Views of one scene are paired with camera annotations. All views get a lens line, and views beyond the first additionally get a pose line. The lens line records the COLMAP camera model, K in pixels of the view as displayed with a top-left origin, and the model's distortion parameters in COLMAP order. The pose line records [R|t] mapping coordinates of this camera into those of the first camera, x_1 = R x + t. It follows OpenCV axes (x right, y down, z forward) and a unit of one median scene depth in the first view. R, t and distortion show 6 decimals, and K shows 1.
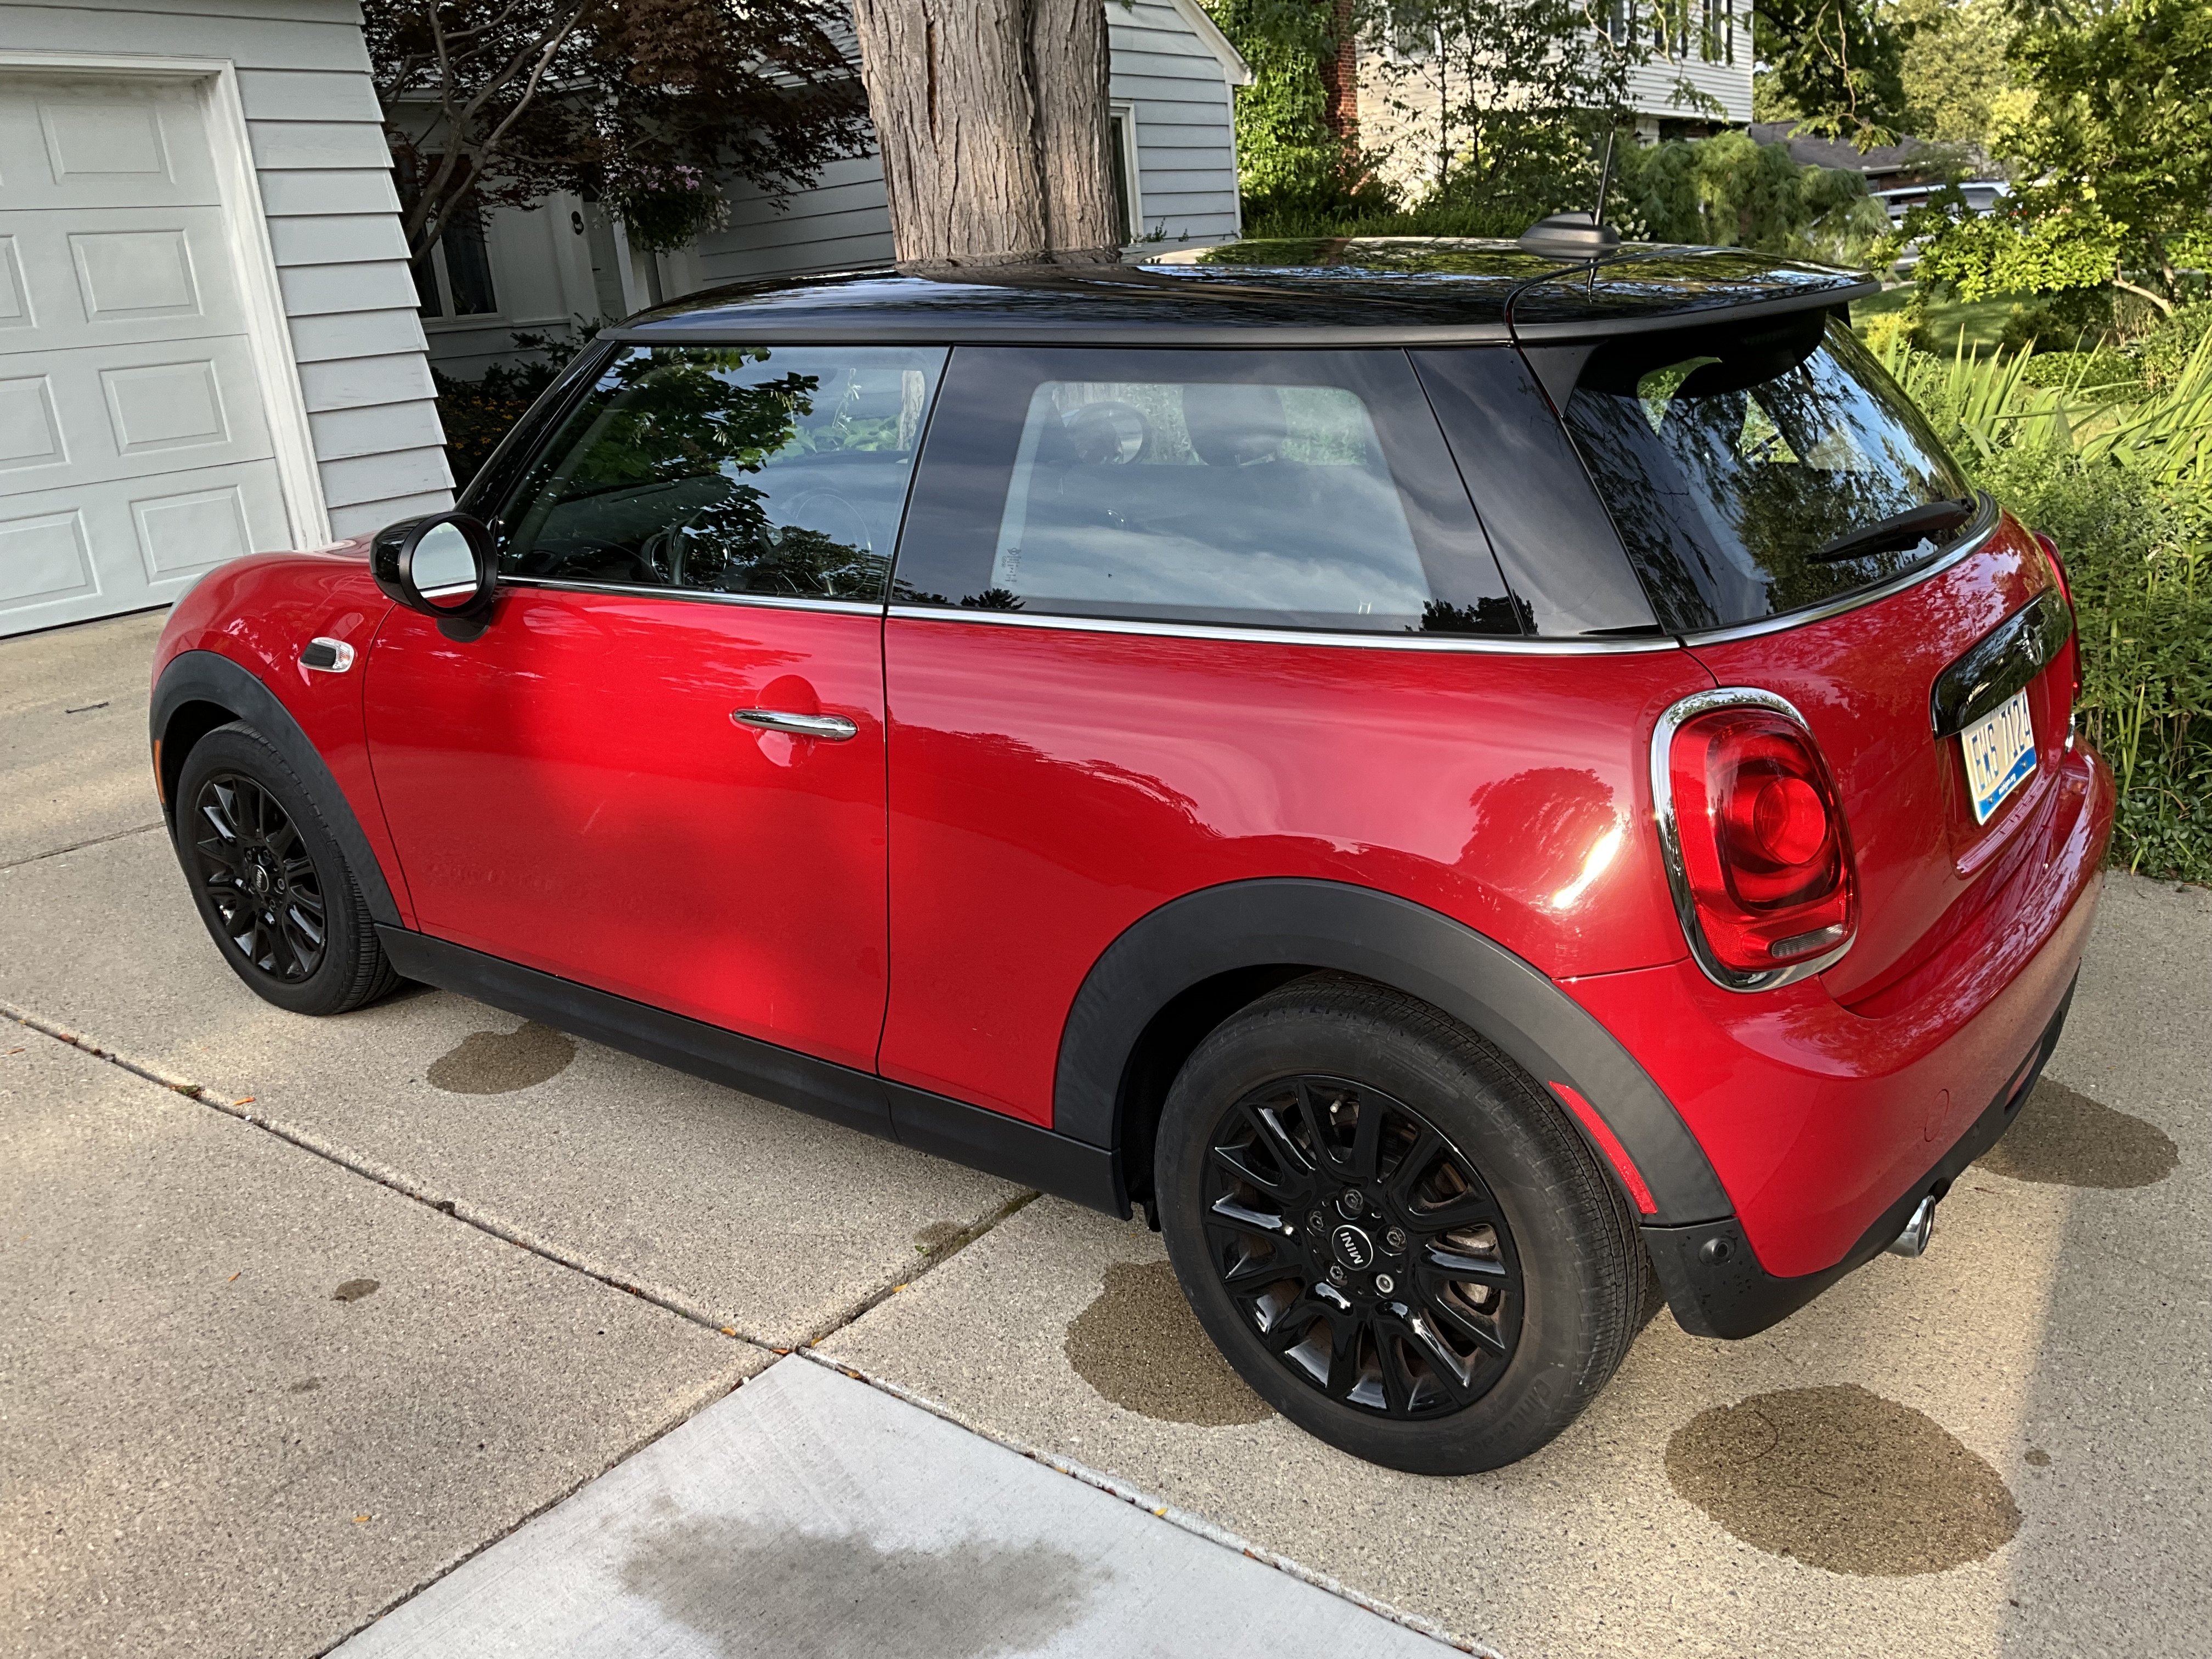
lens RADIAL K [[1867.4, 0, 1106.0], [0, 1867.4, 829.5], [0, 0, 1]] dist [0.058241, -0.107267]
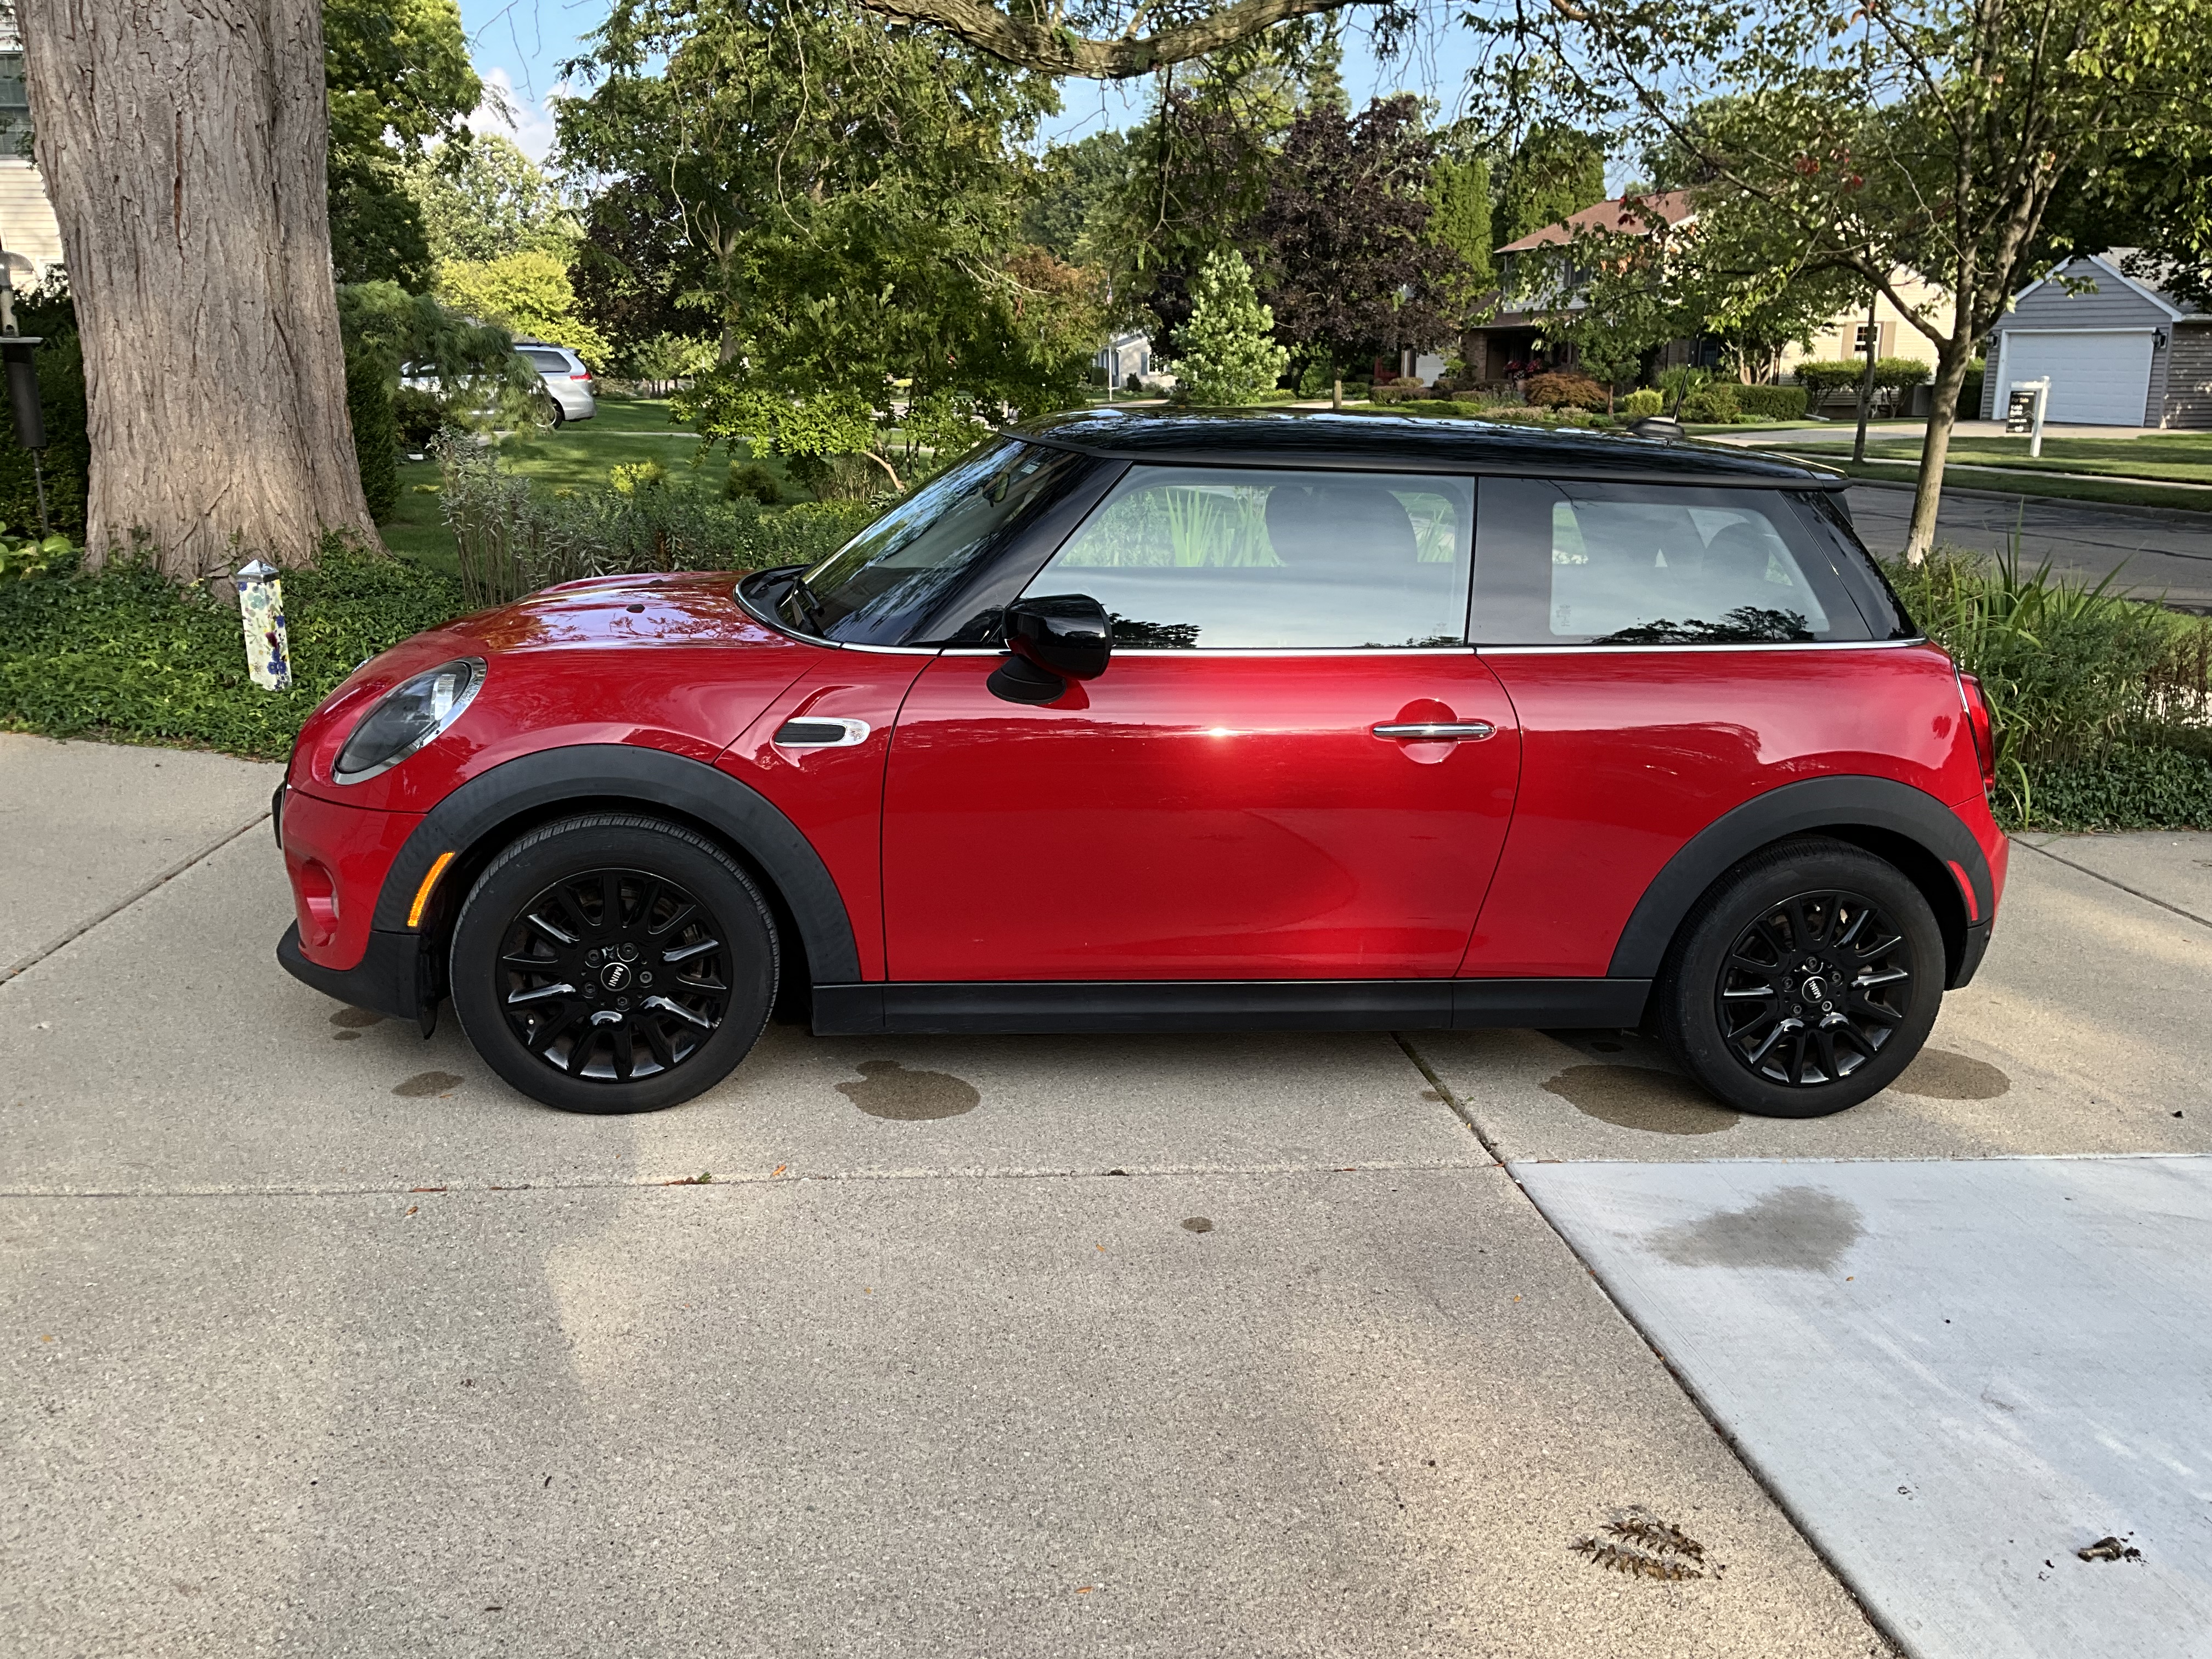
lens RADIAL K [[1867.4, 0, 1106.0], [0, 1867.4, 829.5], [0, 0, 1]] dist [0.058241, -0.107267]
pose [[0.691593, -0.093548, 0.716204, -0.997257], [0.144952, 0.989380, -0.010742, -0.002628], [-0.707593, 0.111245, 0.697808, 0.134694]]
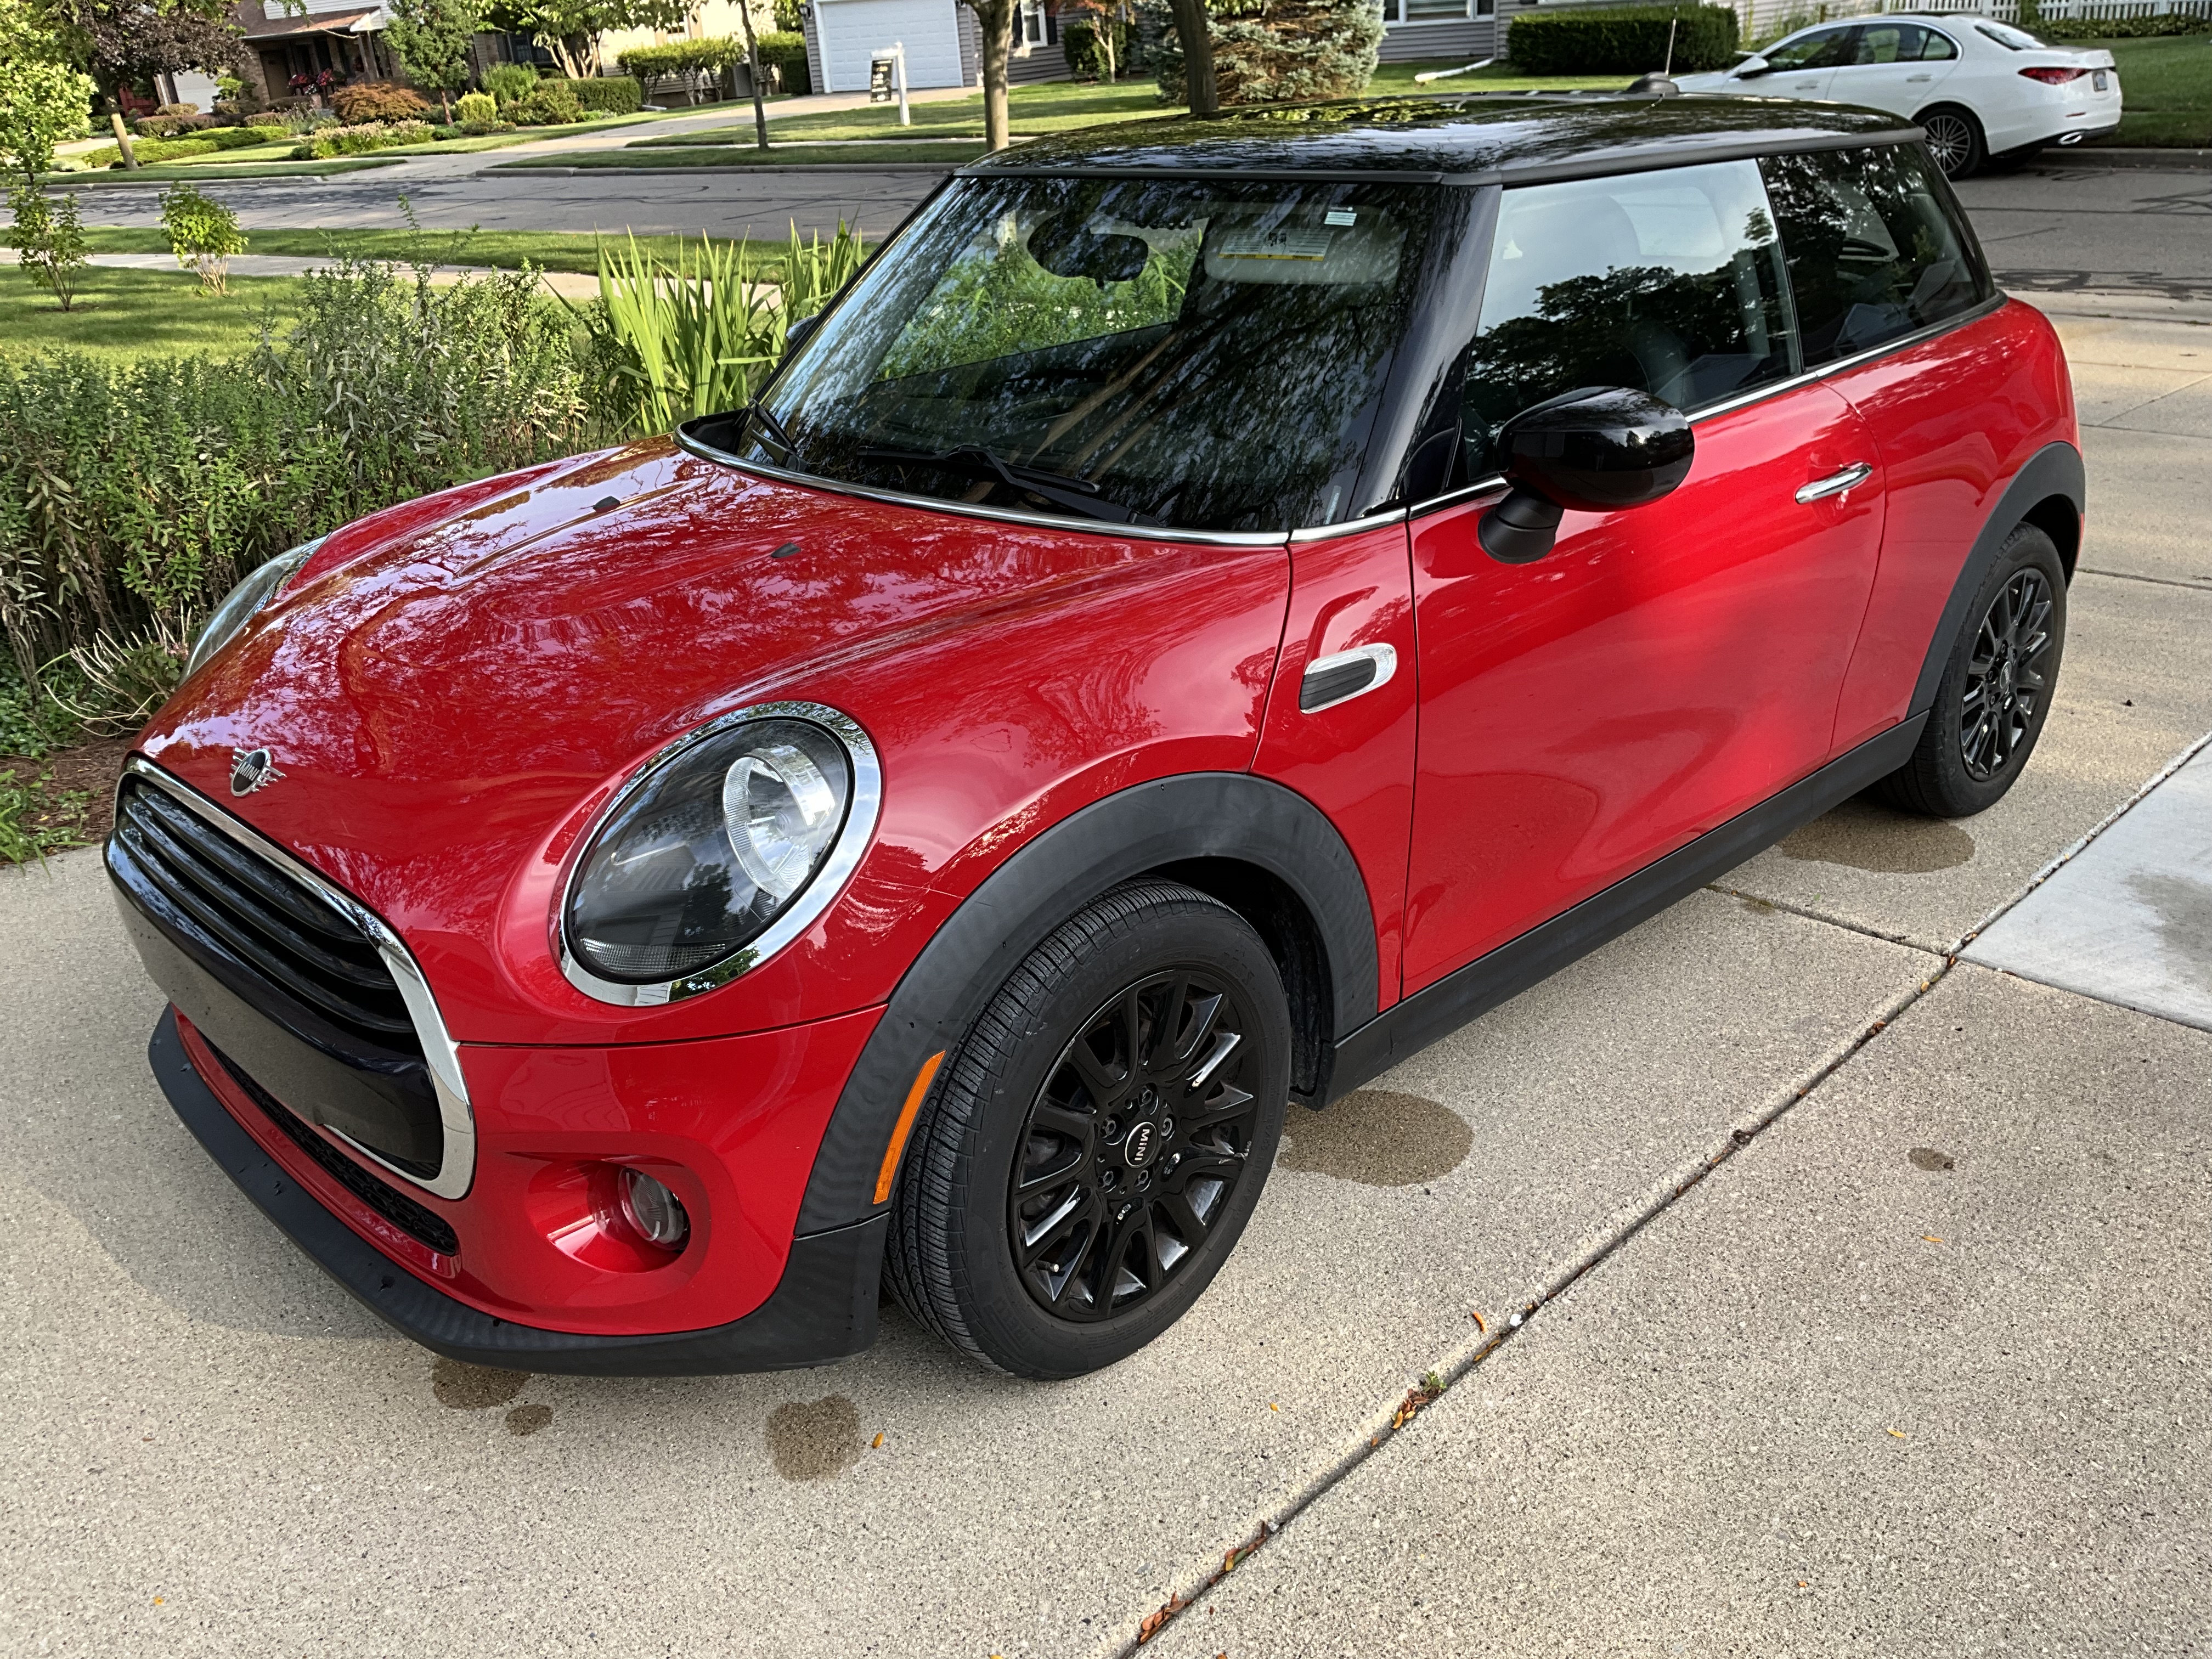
lens RADIAL K [[1886.0, 0, 1106.0], [0, 1886.0, 829.5], [0, 0, 1]] dist [-0.008871, 0.008097]
pose [[0.142791, -0.330091, 0.933087, -1.009101], [0.335529, 0.903067, 0.268125, -0.236062], [-0.931145, 0.274792, 0.239705, 0.869600]]
